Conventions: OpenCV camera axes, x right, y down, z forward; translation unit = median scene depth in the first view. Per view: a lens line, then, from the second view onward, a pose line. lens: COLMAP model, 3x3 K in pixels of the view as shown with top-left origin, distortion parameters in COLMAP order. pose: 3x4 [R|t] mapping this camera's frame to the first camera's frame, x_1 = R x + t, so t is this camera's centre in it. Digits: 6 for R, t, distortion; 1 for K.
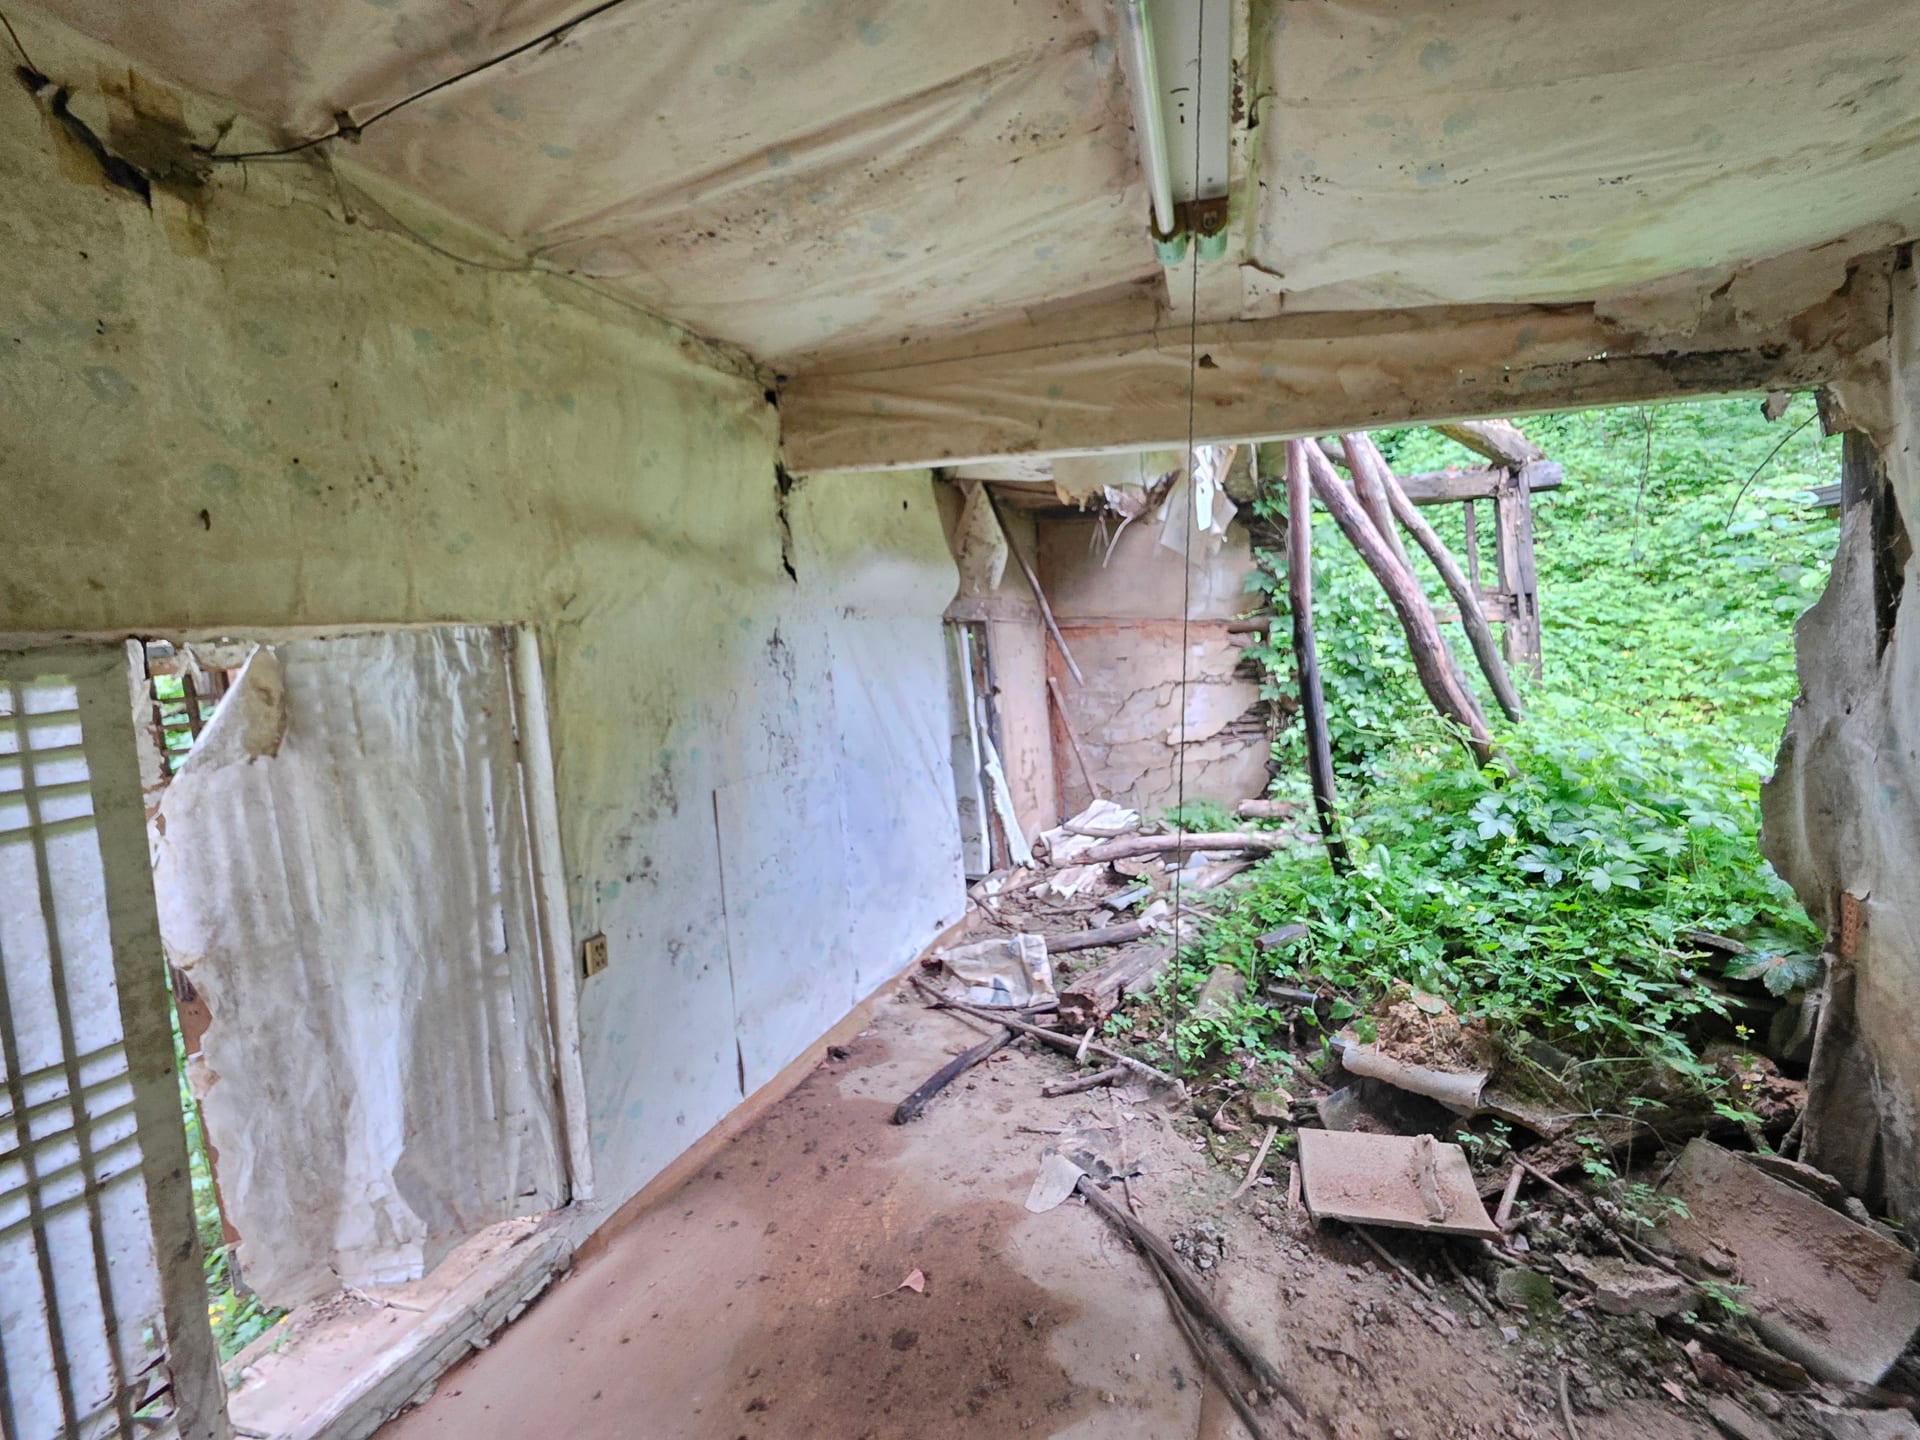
lens RADIAL K [[812.6, 0, 954.4], [0, 812.6, 725.1], [0, 0, 1]] dist [0.011197, -0.002868]
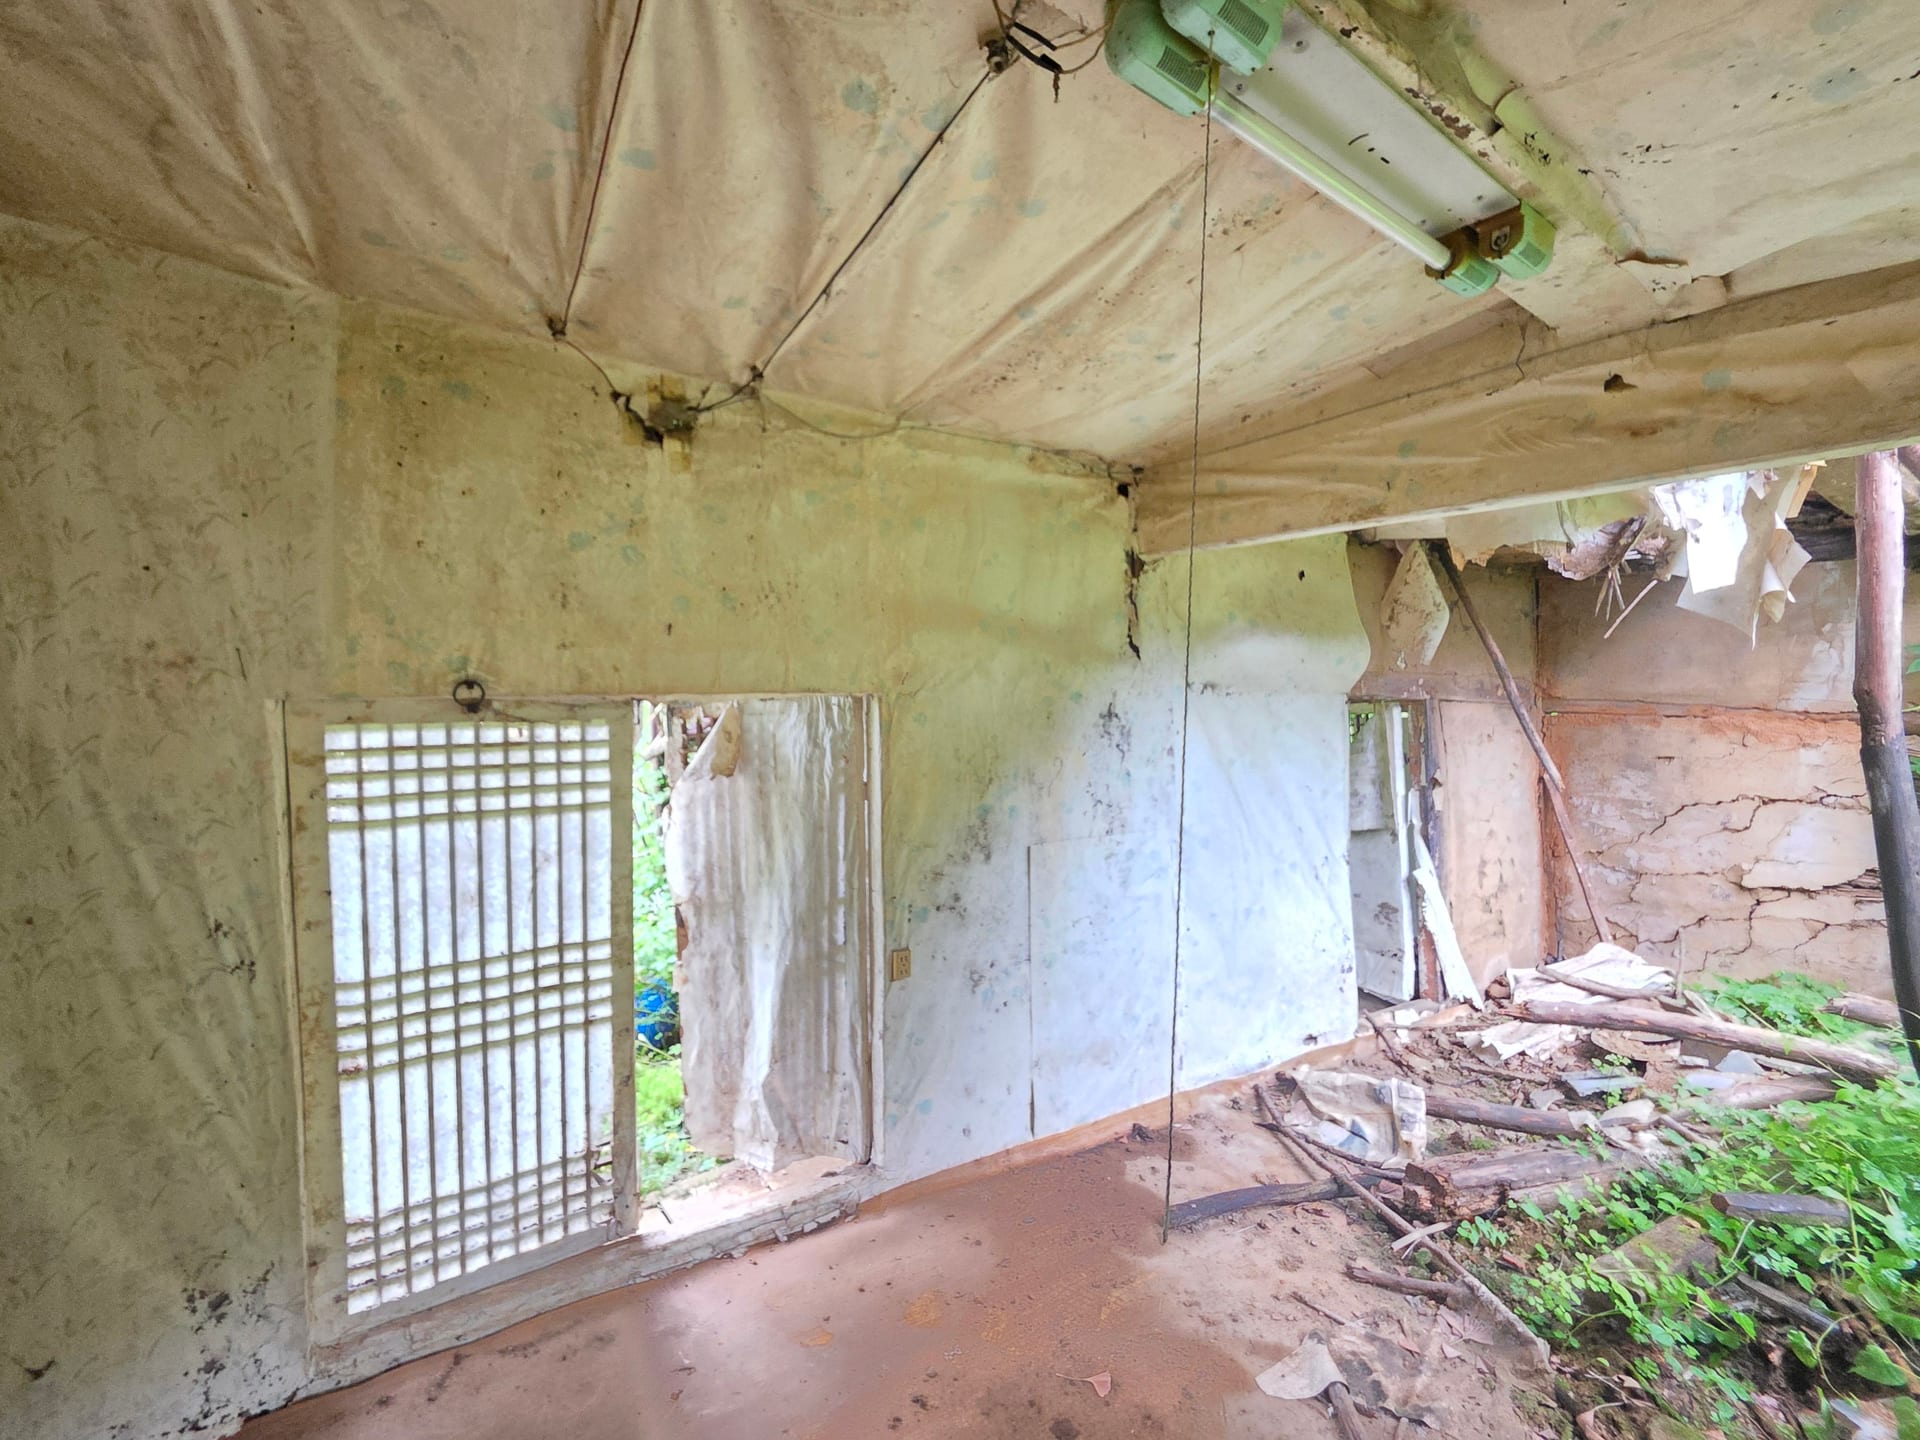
lens RADIAL K [[812.6, 0, 954.4], [0, 812.6, 725.1], [0, 0, 1]] dist [0.011197, -0.002868]
pose [[0.782955, 0.063042, -0.618876, 0.310239], [-0.105208, 0.993940, -0.031853, -0.039143], [0.613117, 0.090051, 0.784843, 0.051163]]
